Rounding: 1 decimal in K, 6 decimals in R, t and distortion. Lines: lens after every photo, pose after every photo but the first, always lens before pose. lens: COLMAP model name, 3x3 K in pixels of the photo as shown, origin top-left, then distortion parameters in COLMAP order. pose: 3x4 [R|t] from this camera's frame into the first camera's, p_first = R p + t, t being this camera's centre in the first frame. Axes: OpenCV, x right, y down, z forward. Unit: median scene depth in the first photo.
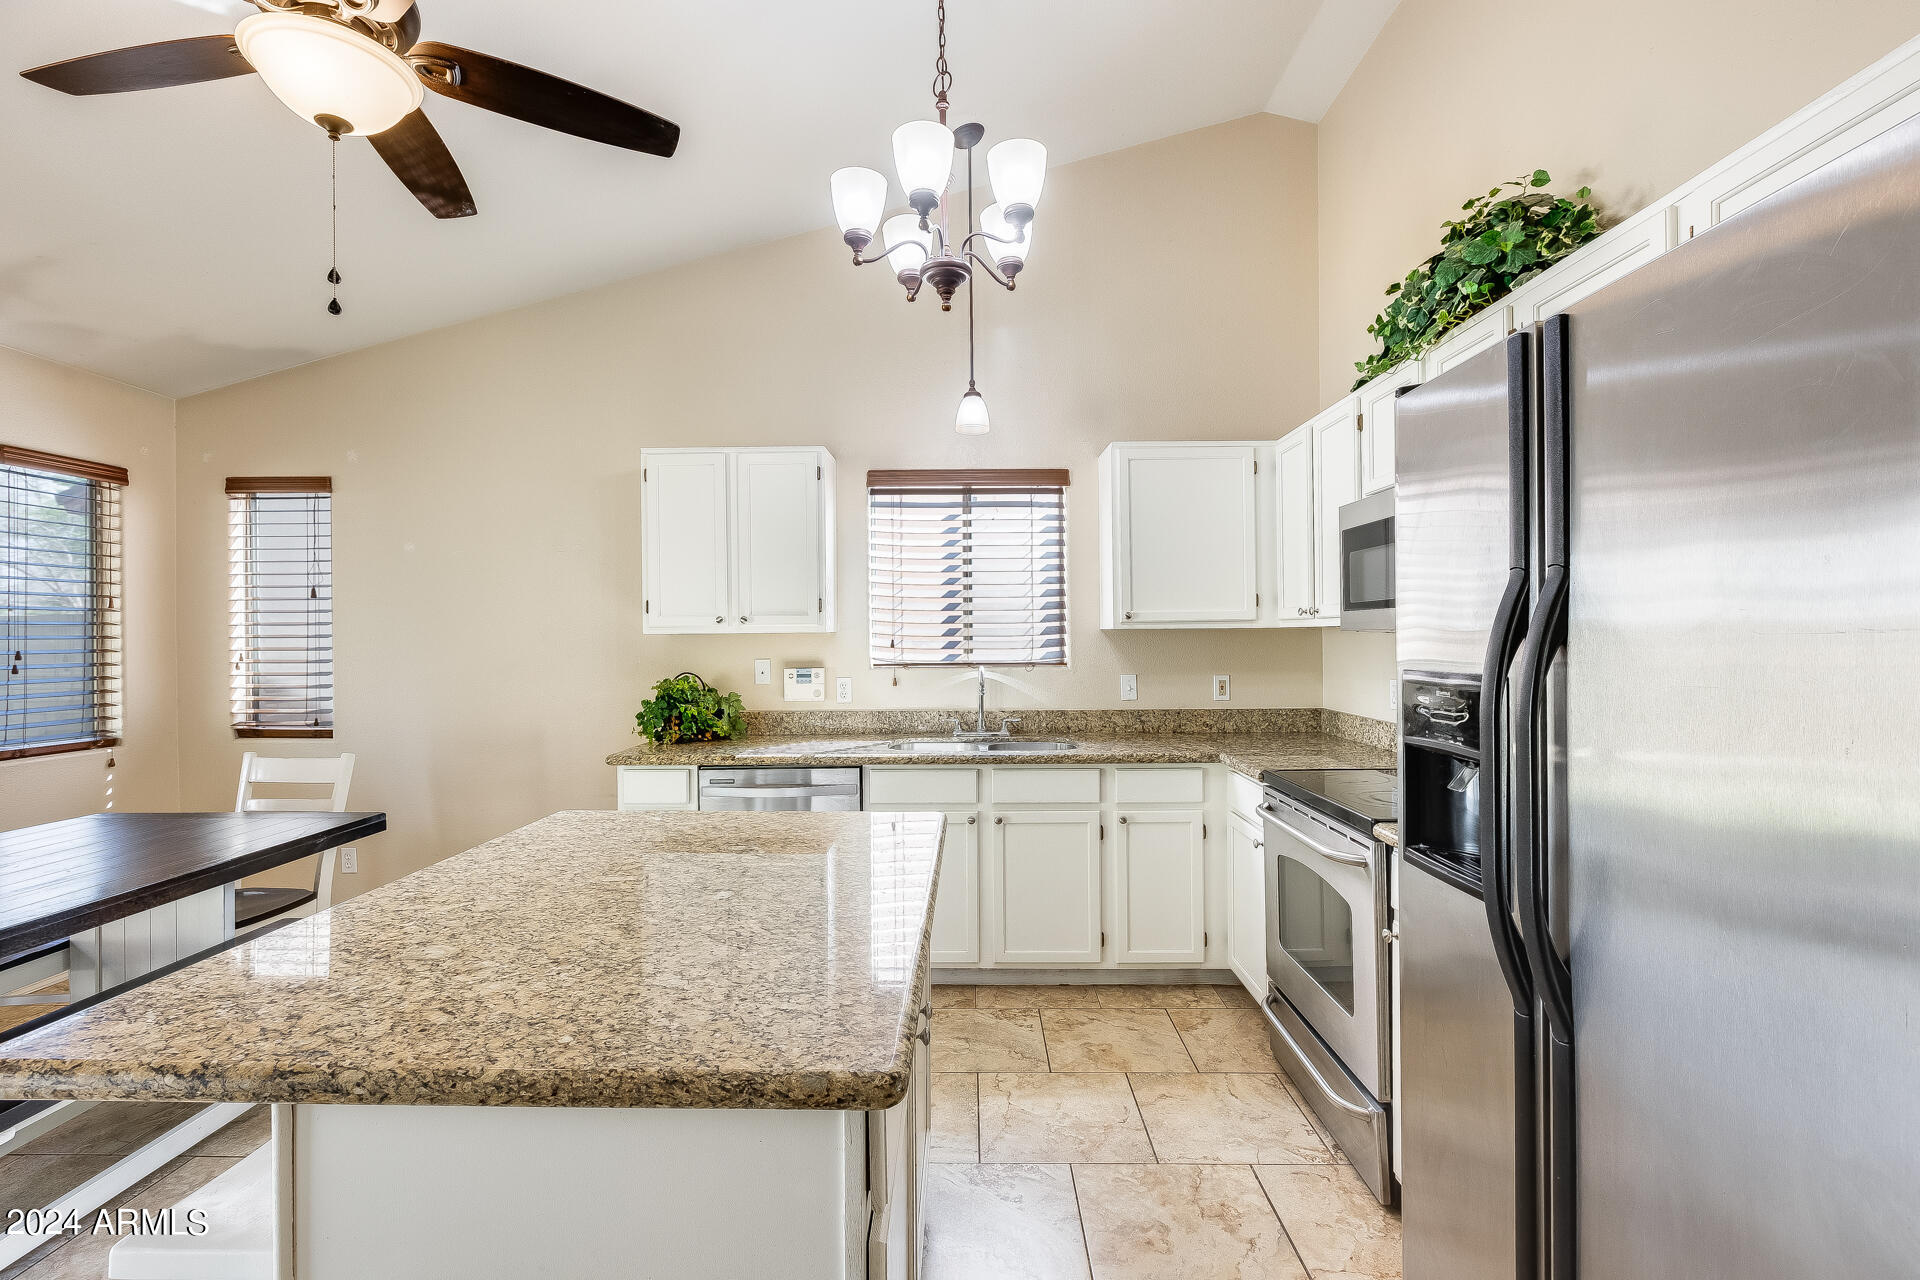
lens RADIAL K [[849.9, 0, 951.5], [0, 849.9, 636.7], [0, 0, 1]] dist [-0.001540, -0.000425]
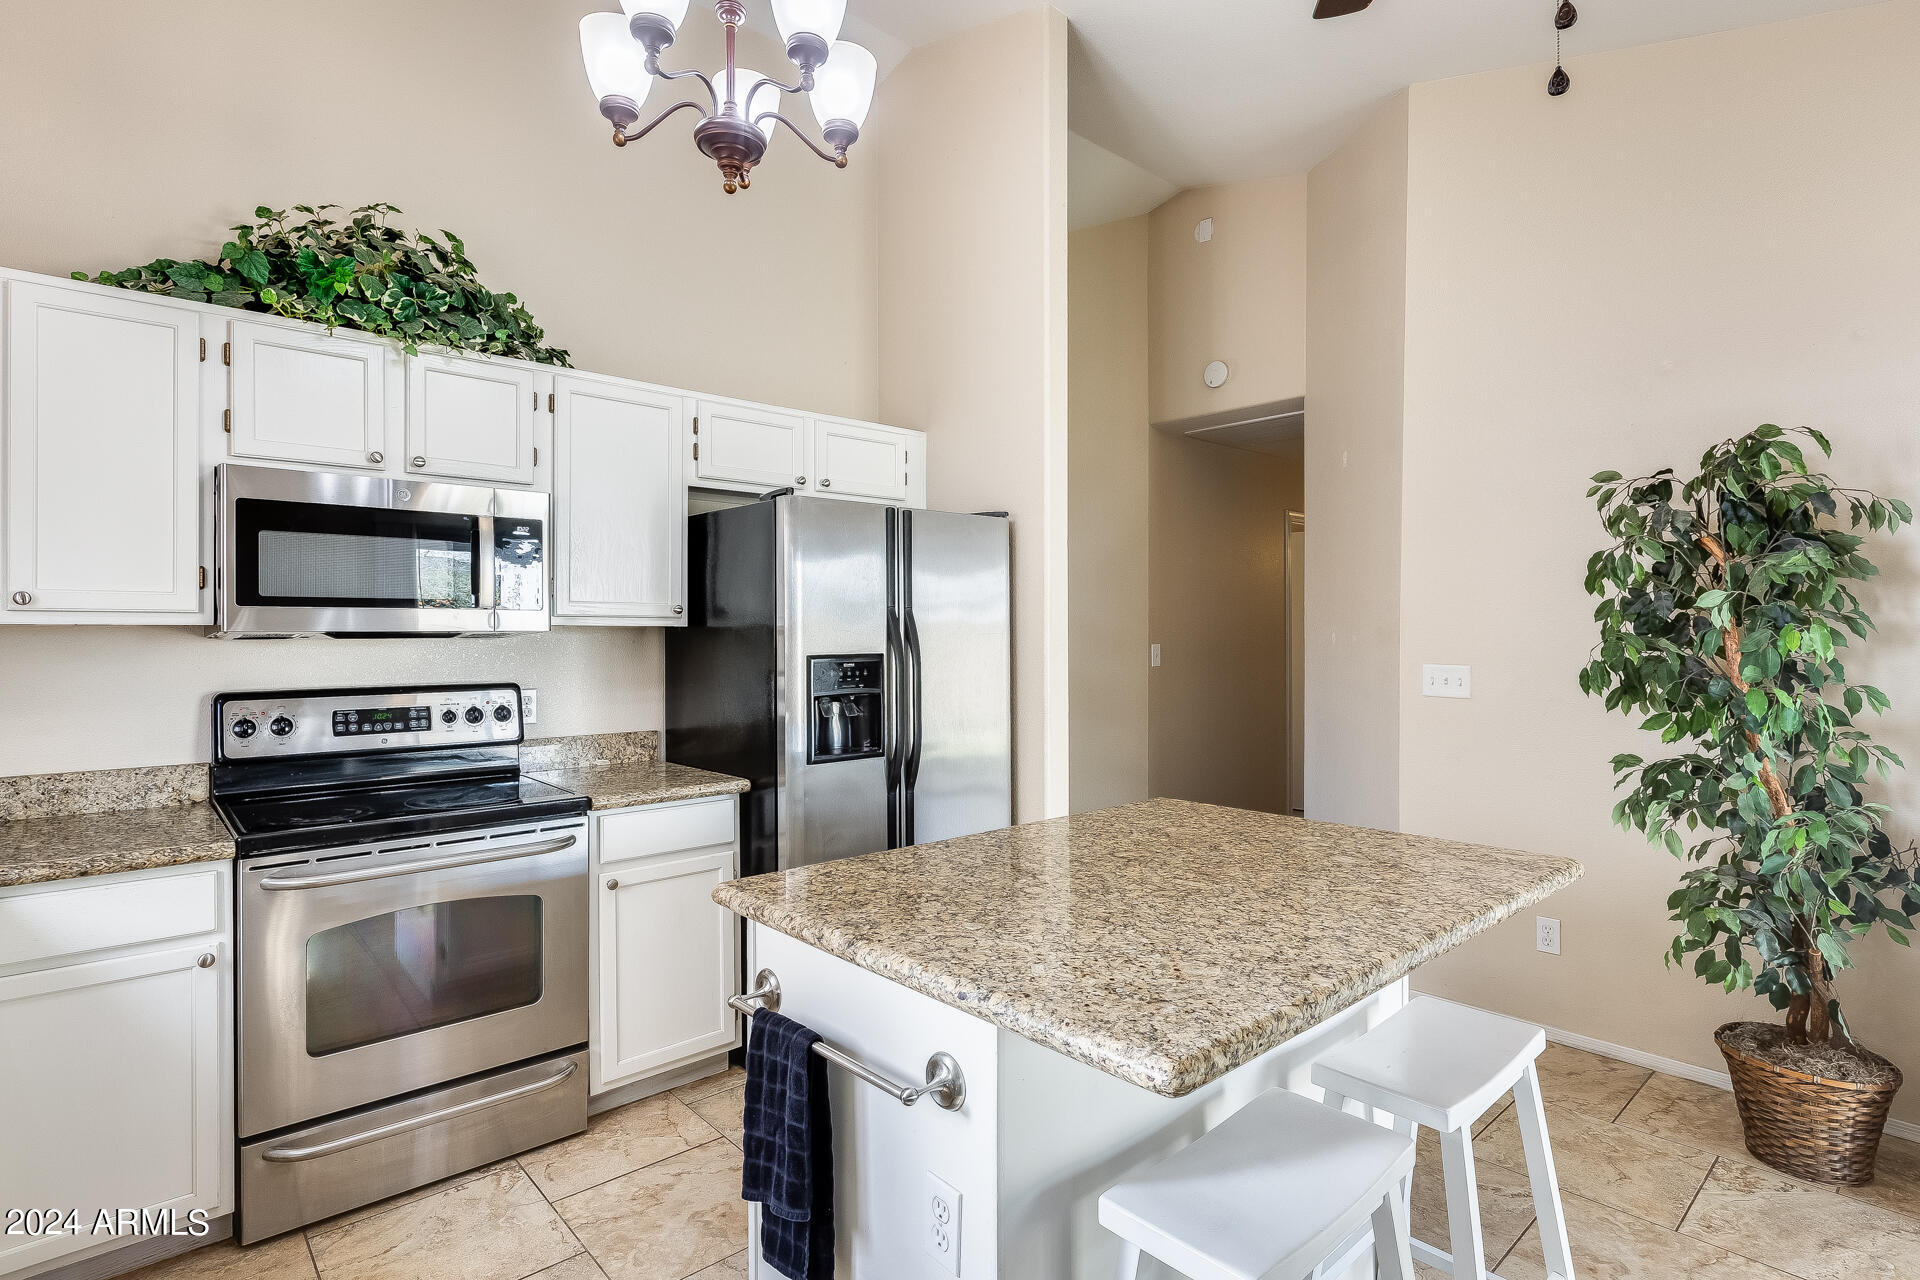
lens RADIAL K [[955.4, 0, 951.7], [0, 955.4, 626.4], [0, 0, 1]] dist [-0.006152, -0.000800]
pose [[-0.679591, 0.014337, 0.733451, -0.434338], [0.008179, 0.999895, -0.011967, 0.002794], [-0.733546, -0.002134, -0.679637, 0.834273]]
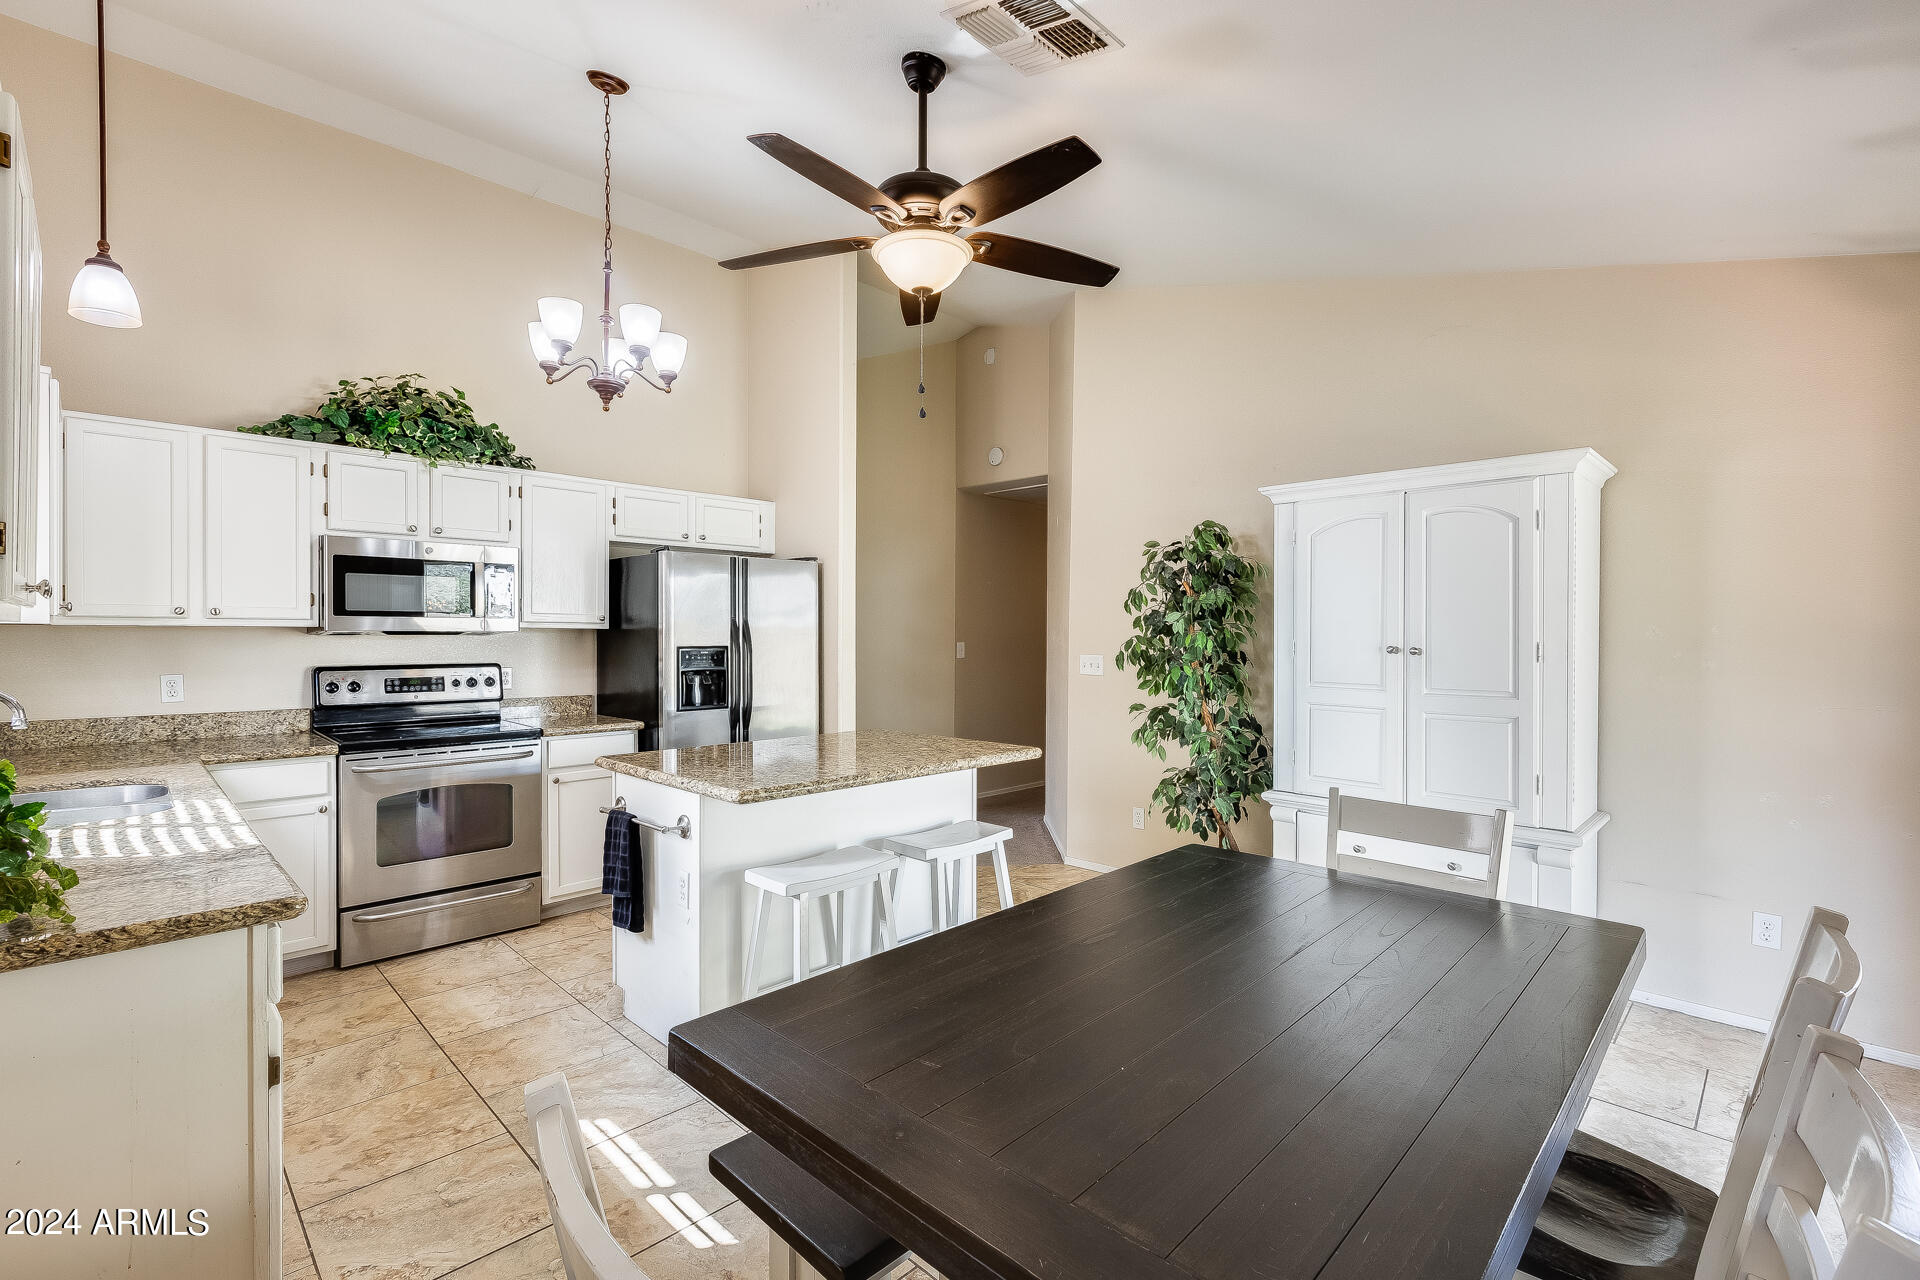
lens RADIAL K [[849.9, 0, 951.5], [0, 849.9, 636.7], [0, 0, 1]] dist [-0.001540, -0.000425]
pose [[-0.719047, 0.003610, 0.694953, -0.852763], [0.003327, 0.999993, -0.001752, 0.005938], [-0.694954, 0.001052, -0.719053, 0.963116]]
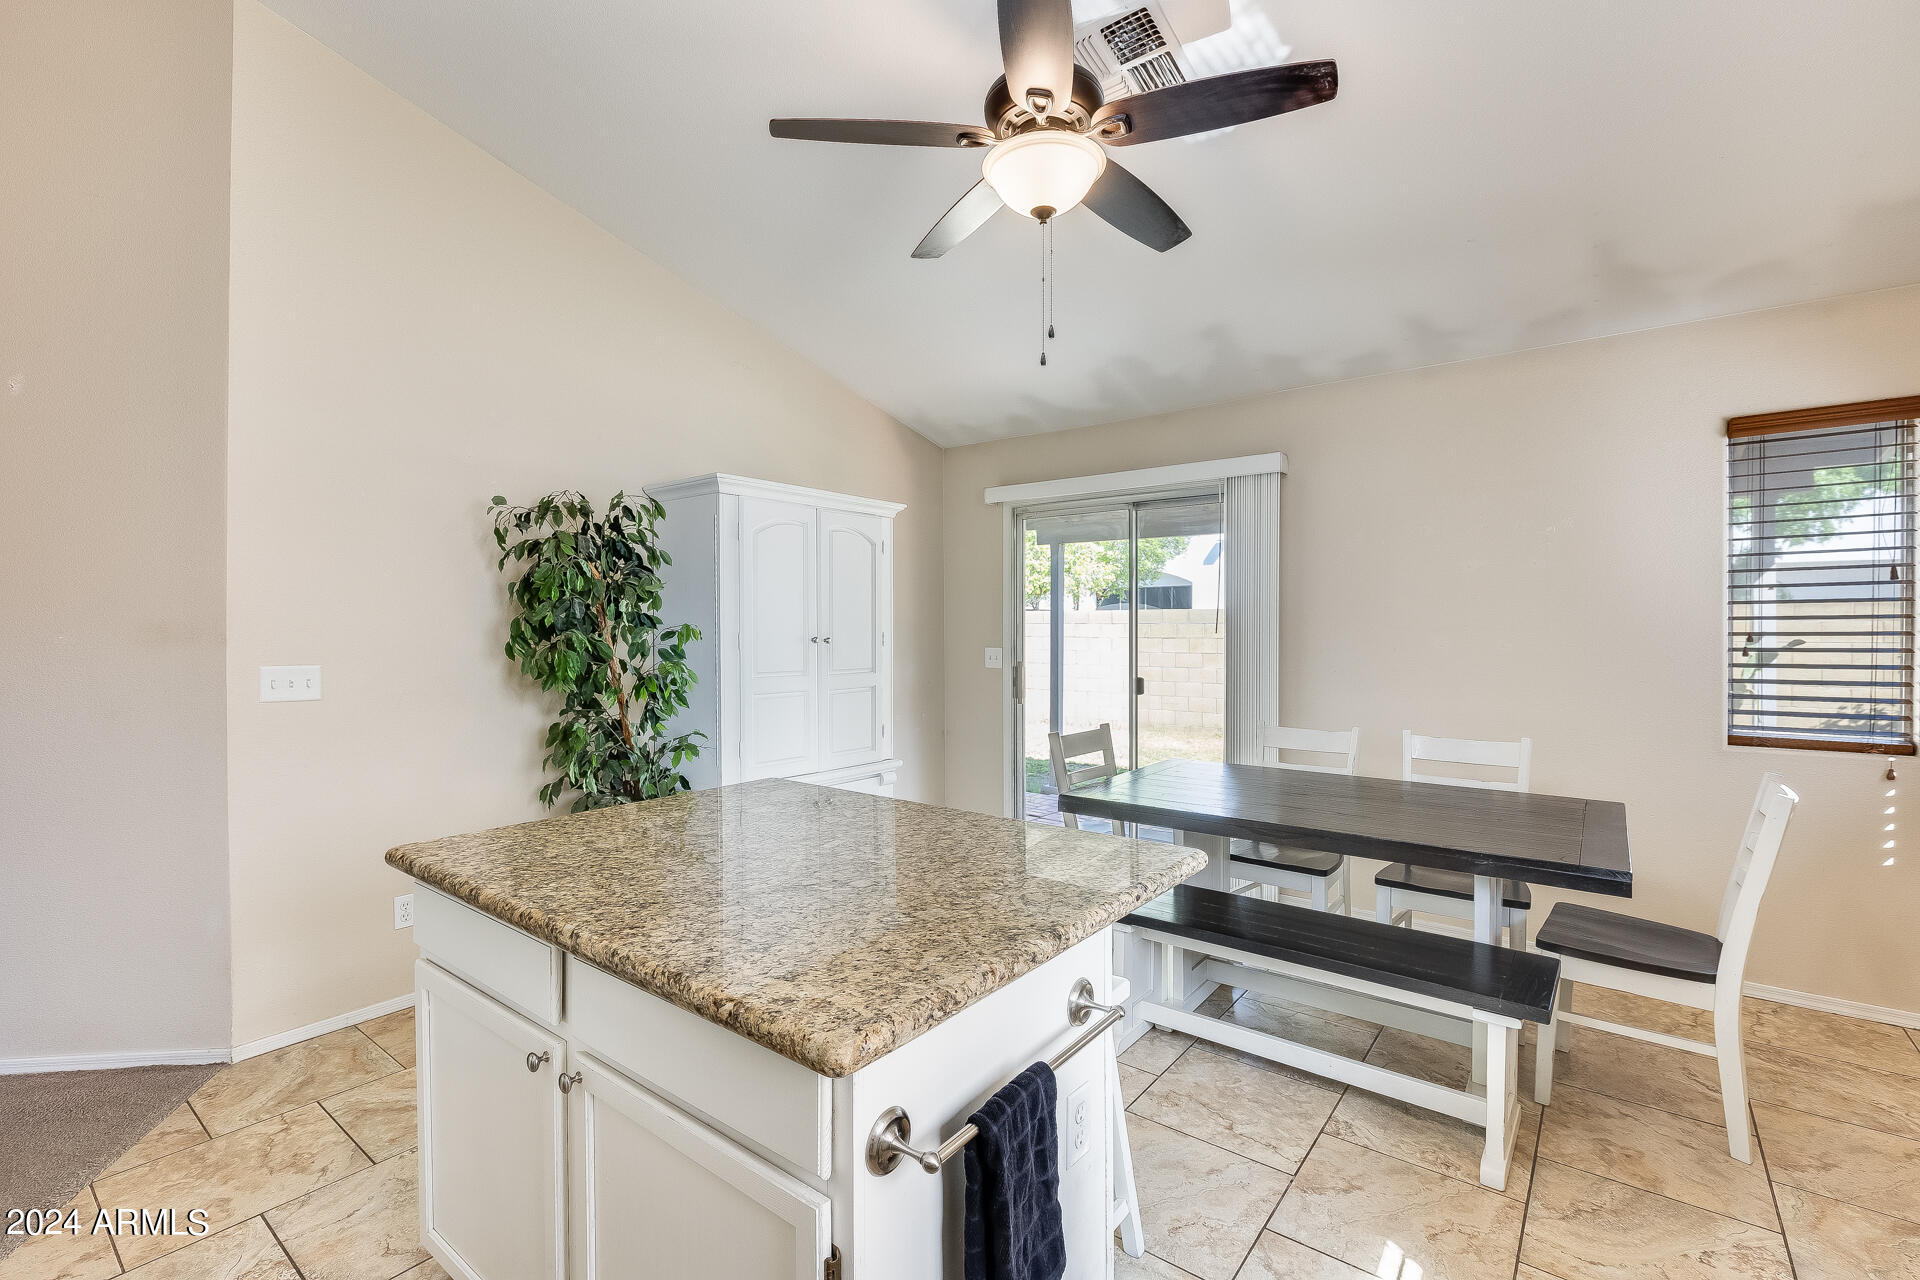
lens RADIAL K [[845.7, 0, 955.5], [0, 845.7, 644.9], [0, 0, 1]] dist [-0.000367, -0.000379]
pose [[-0.603297, 0.026161, -0.797087, 0.166620], [0.007694, 0.999606, 0.026985, -0.001091], [0.797479, 0.010148, -0.603261, 0.773947]]
